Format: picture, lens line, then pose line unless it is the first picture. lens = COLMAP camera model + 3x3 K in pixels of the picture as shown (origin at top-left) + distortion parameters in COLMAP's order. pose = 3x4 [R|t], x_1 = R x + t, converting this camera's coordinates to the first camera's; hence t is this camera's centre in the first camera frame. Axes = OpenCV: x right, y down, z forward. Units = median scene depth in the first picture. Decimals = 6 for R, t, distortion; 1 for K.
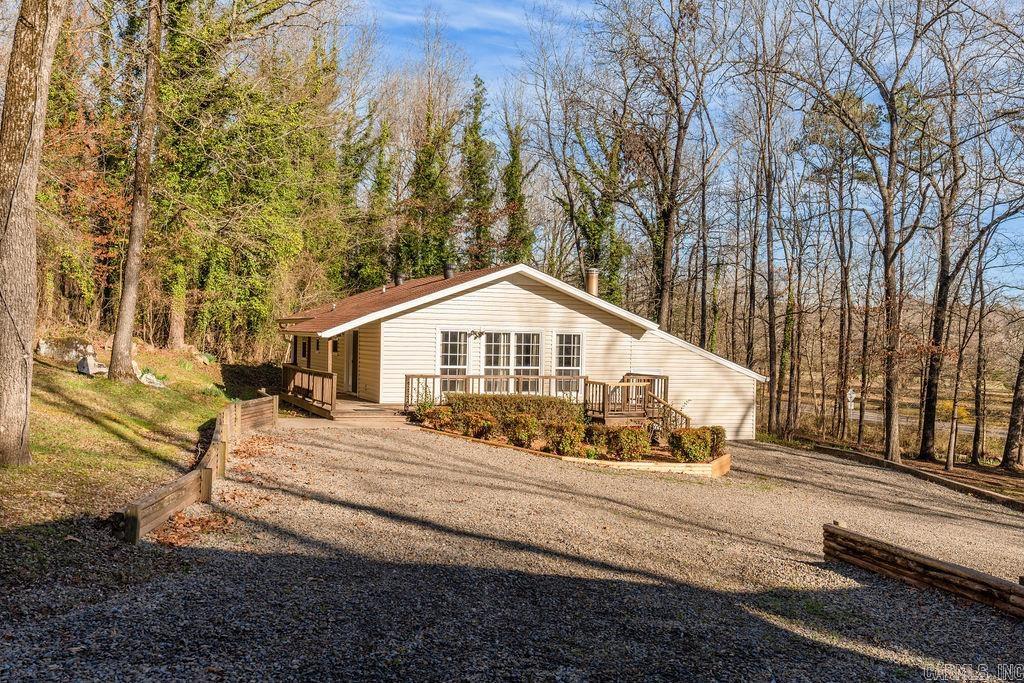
lens RADIAL K [[1029.5, 0, 512.0], [0, 1029.5, 341.5], [0, 0, 1]] dist [-0.002149, -0.000216]
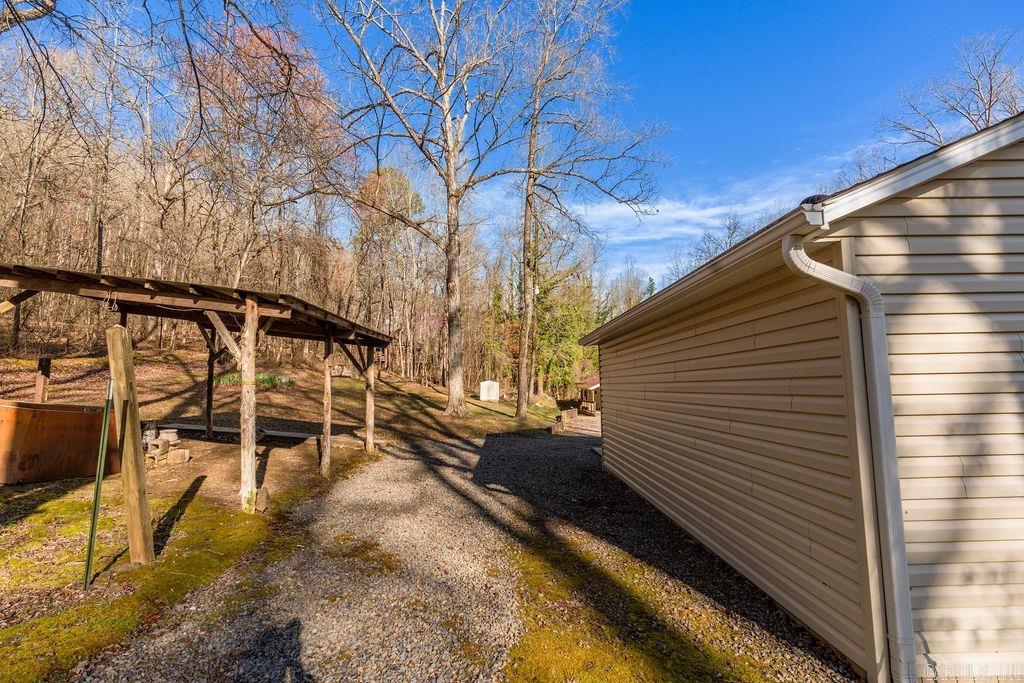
lens RADIAL K [[468.3, 0, 512.0], [0, 468.3, 341.5], [0, 0, 1]] dist [-0.006139, 0.000484]
pose [[0.936514, -0.073268, -0.342889, 0.066081], [0.037897, 0.993346, -0.108750, -0.002951], [0.348576, 0.088852, 0.933060, -0.300964]]
